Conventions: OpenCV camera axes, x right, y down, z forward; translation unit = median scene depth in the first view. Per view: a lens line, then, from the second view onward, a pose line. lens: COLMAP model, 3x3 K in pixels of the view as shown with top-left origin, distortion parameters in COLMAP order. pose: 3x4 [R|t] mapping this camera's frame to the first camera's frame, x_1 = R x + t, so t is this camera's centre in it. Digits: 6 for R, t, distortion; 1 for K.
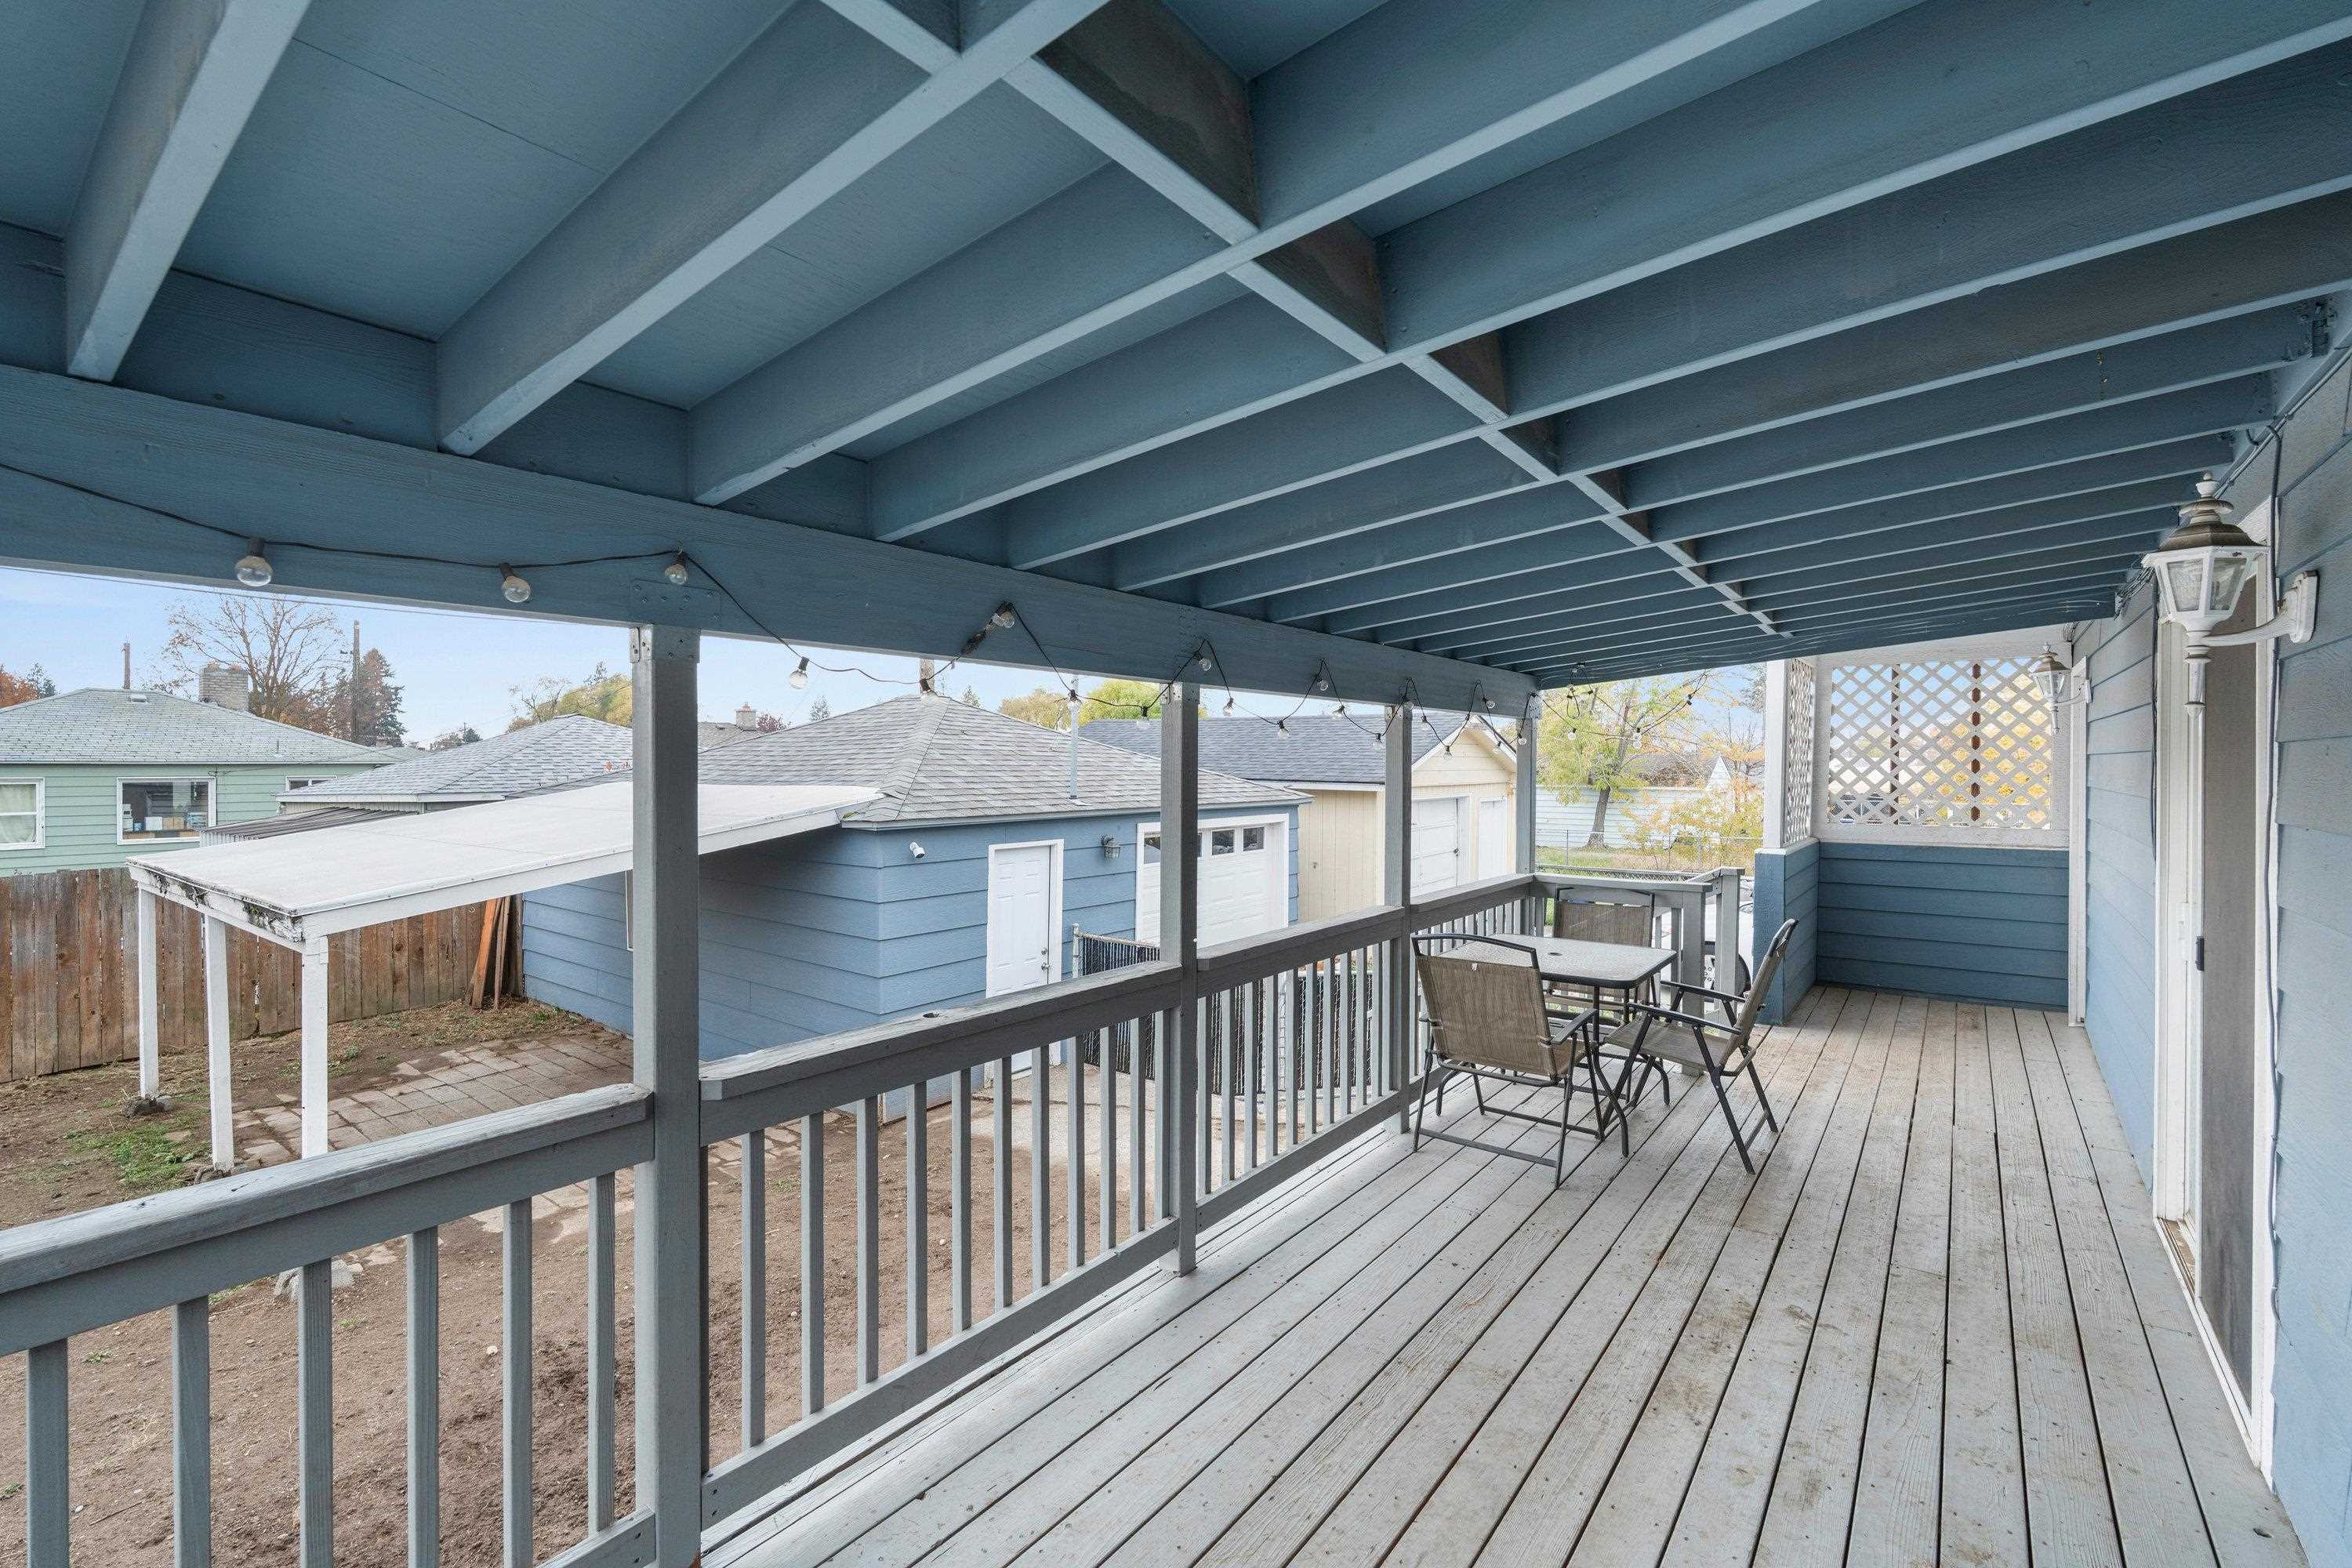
lens RADIAL K [[1022.1, 0, 1176.0], [0, 1022.1, 784.0], [0, 0, 1]] dist [-0.003555, -0.000563]
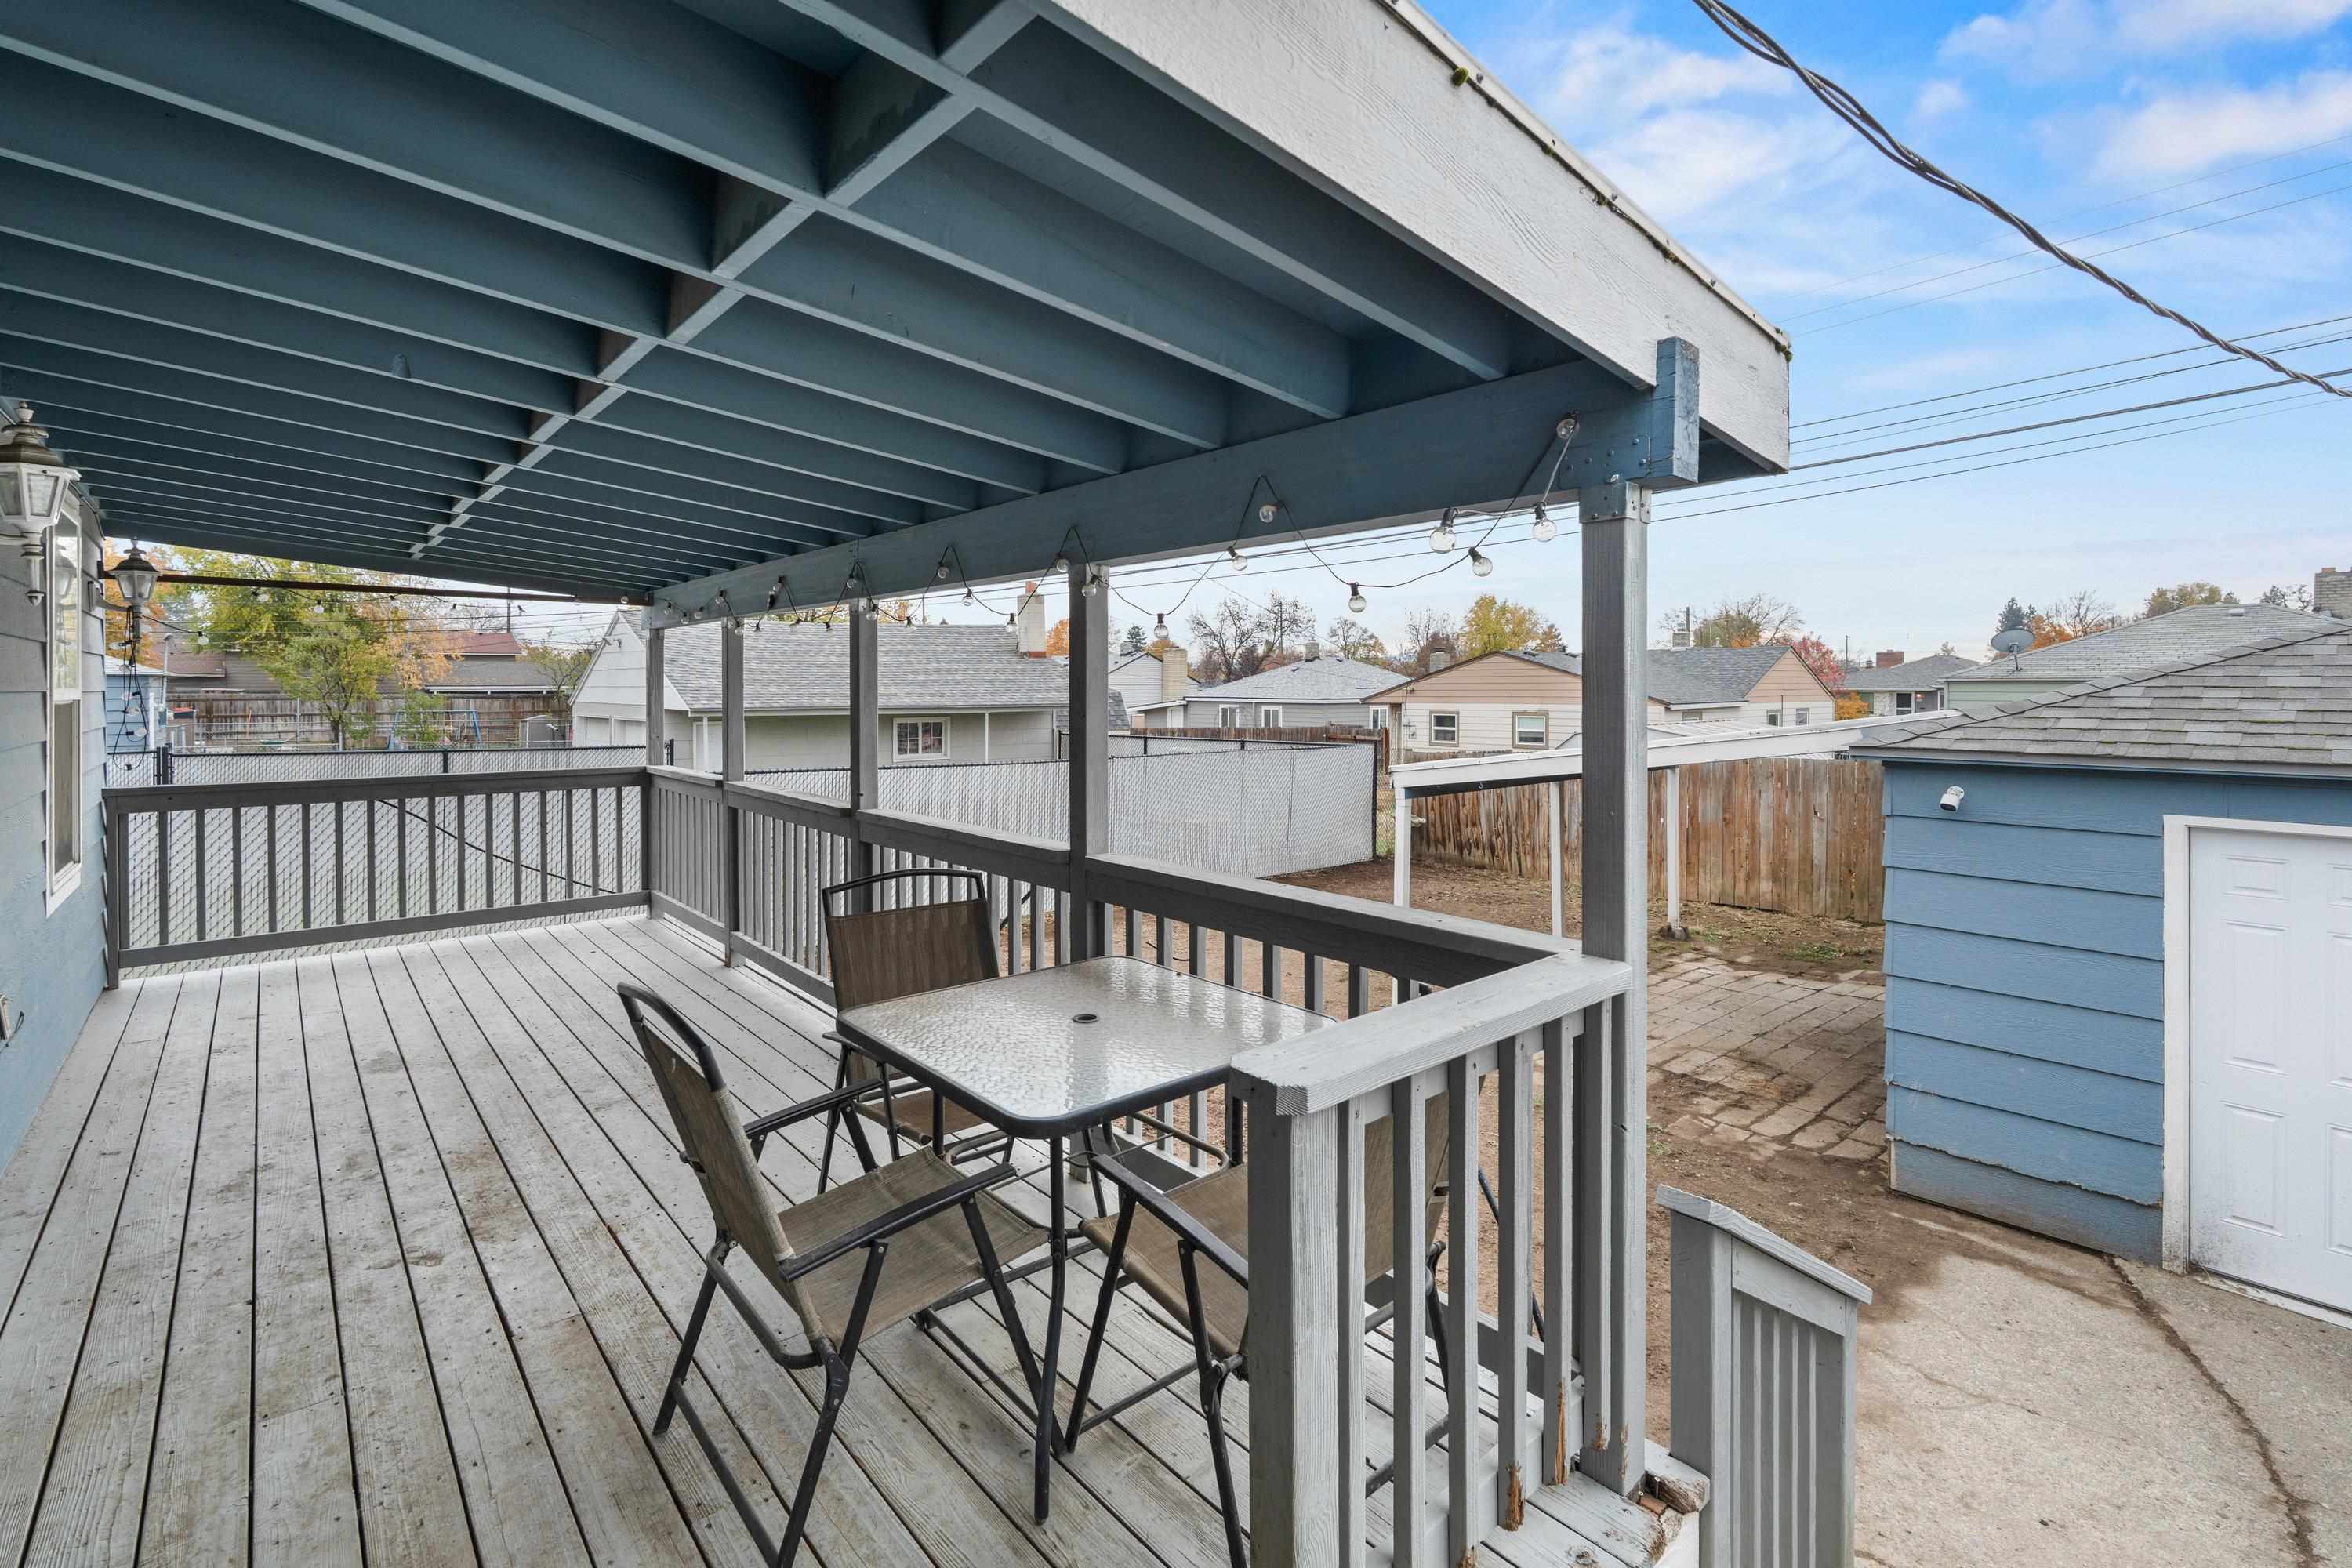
lens RADIAL K [[1063.4, 0, 1172.7], [0, 1063.4, 687.4], [0, 0, 1]] dist [-0.003440, -0.000500]
pose [[-0.200129, 0.002692, -0.979766, 0.426368], [-0.019641, 0.999784, 0.006759, -0.000150], [0.979573, 0.020597, -0.200033, 0.557490]]
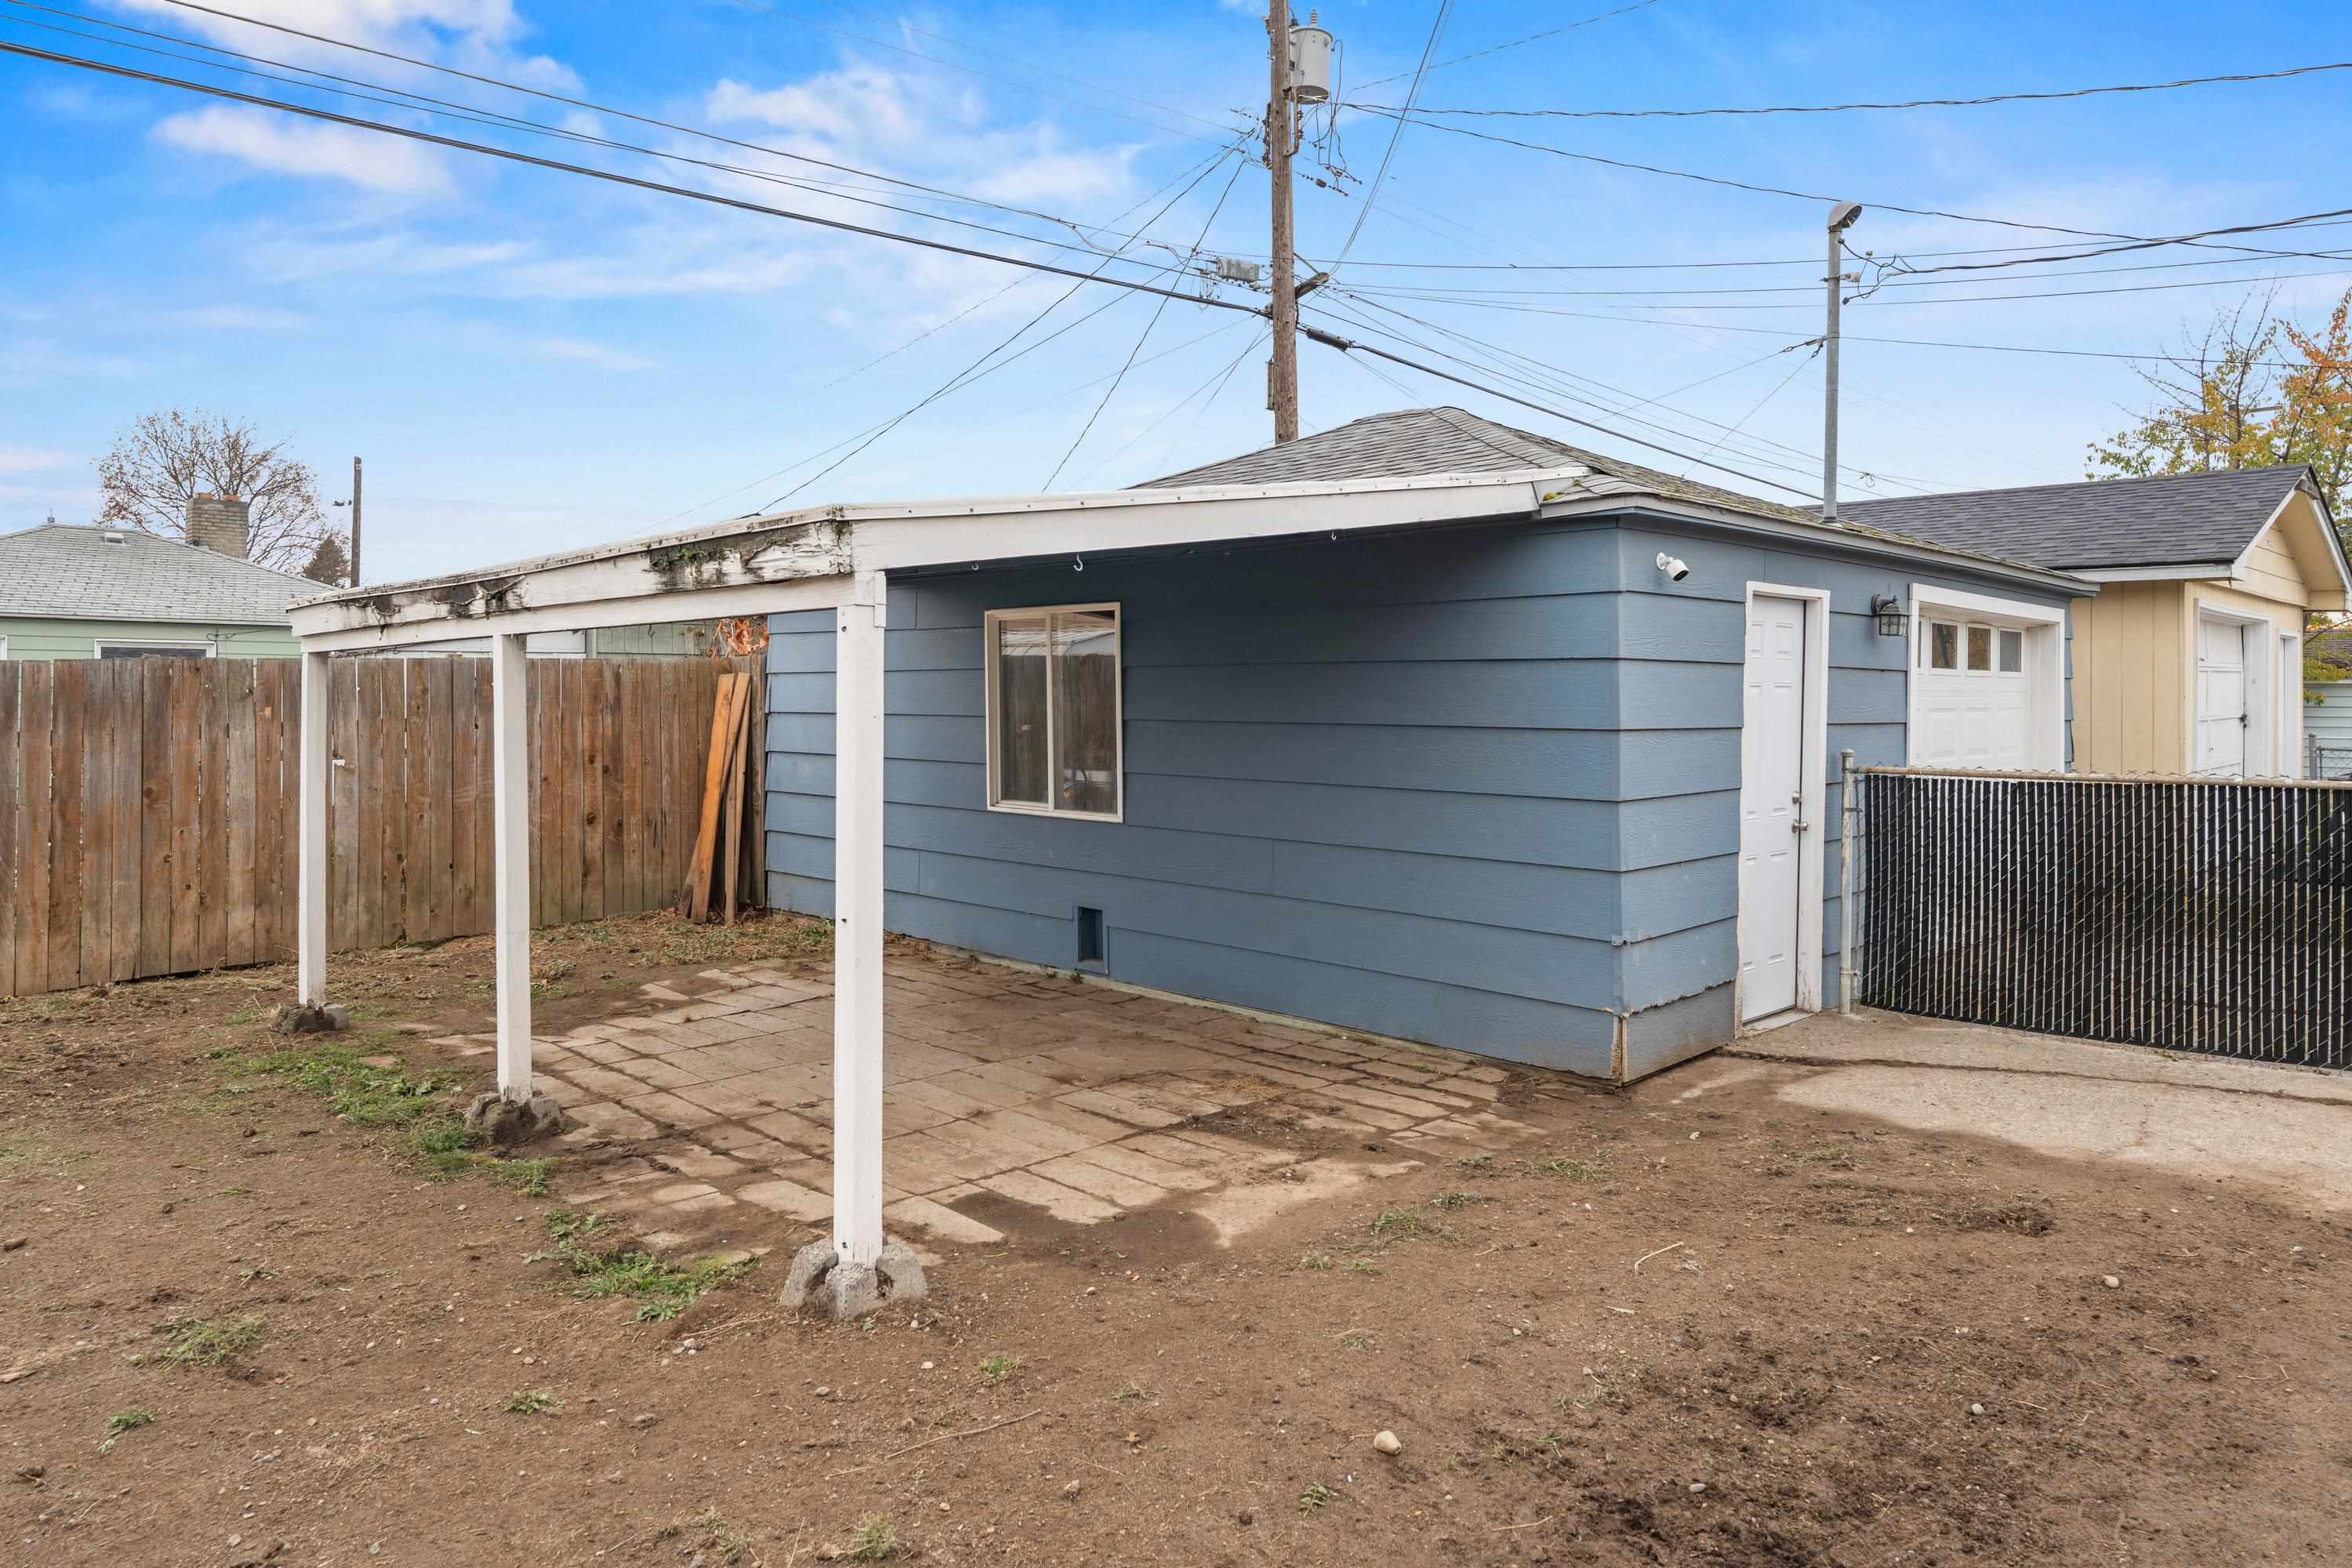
lens RADIAL K [[1478.7, 0, 1185.2], [0, 1478.7, 705.3], [0, 0, 1]] dist [0.000443, 0.001223]
pose [[0.990933, 0.001144, -0.134353, -0.341422], [-0.003512, 0.999843, -0.017387, 0.128694], [0.134312, 0.017701, 0.990781, 0.183246]]
